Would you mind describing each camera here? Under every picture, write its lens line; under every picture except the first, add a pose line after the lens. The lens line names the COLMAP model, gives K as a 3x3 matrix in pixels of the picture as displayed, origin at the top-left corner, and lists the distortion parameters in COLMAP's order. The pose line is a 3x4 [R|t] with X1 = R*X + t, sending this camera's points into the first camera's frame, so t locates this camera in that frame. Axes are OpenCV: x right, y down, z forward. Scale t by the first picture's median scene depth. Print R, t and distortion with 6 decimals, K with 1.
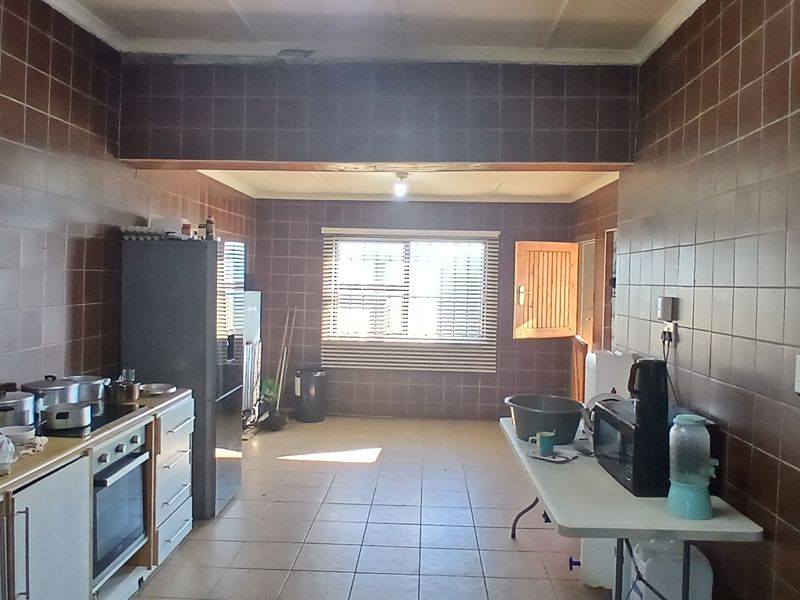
lens RADIAL K [[634.8, 0, 400.5], [0, 634.8, 287.8], [0, 0, 1]] dist [-0.093331, -0.001536]
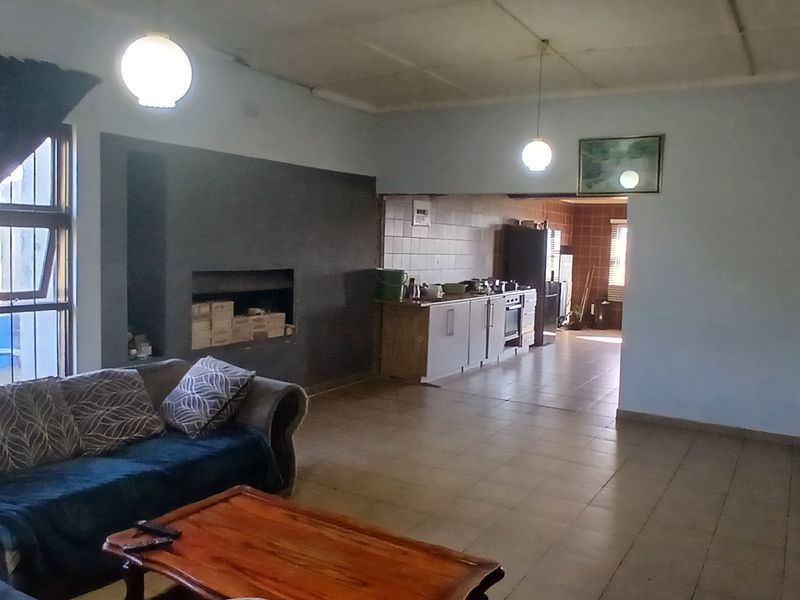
lens RADIAL K [[656.9, 0, 408.5], [0, 656.9, 295.9], [0, 0, 1]] dist [-0.003214, -0.007816]
pose [[0.873499, 0.045144, -0.484728, 0.278730], [-0.022963, 0.998404, 0.051604, 0.034166], [0.486283, -0.033945, 0.873142, -0.866825]]
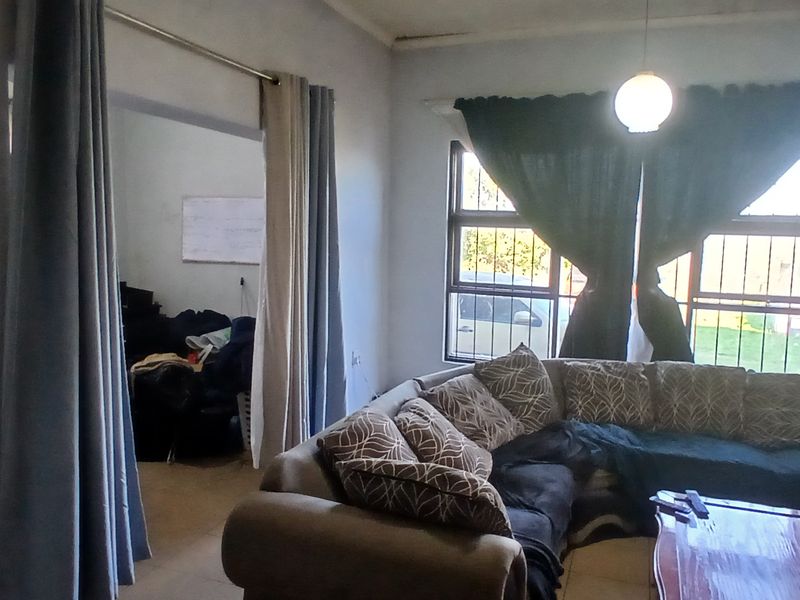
lens RADIAL K [[634.8, 0, 400.5], [0, 634.8, 287.8], [0, 0, 1]] dist [-0.093331, -0.001536]
pose [[-0.318733, 0.056161, -0.946179, 0.404977], [-0.059992, 0.995046, 0.079271, 0.033471], [0.945944, 0.082029, -0.313785, -0.675777]]
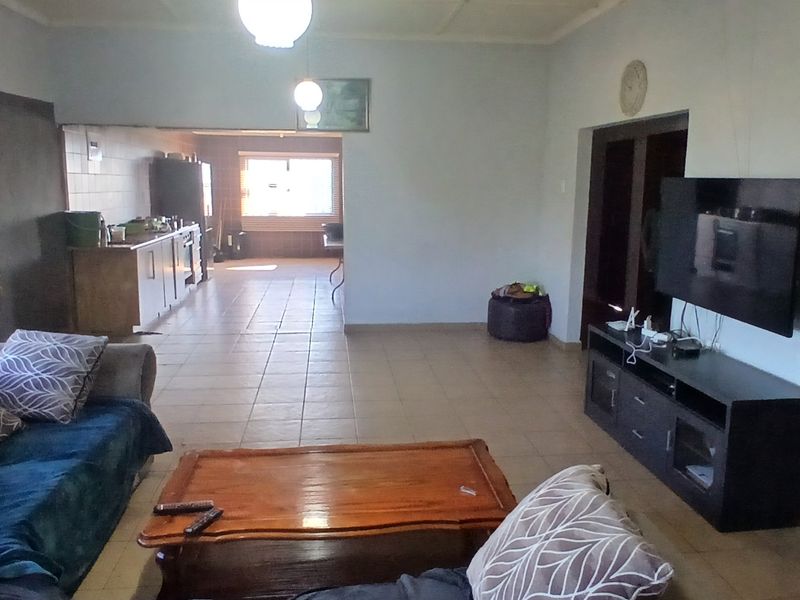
lens RADIAL K [[656.9, 0, 408.5], [0, 656.9, 295.9], [0, 0, 1]] dist [-0.003214, -0.007816]
pose [[0.986102, -0.040112, 0.161227, 0.034122], [0.014900, 0.987858, 0.154644, 0.027922], [-0.165472, -0.150092, 0.974726, -0.957143]]
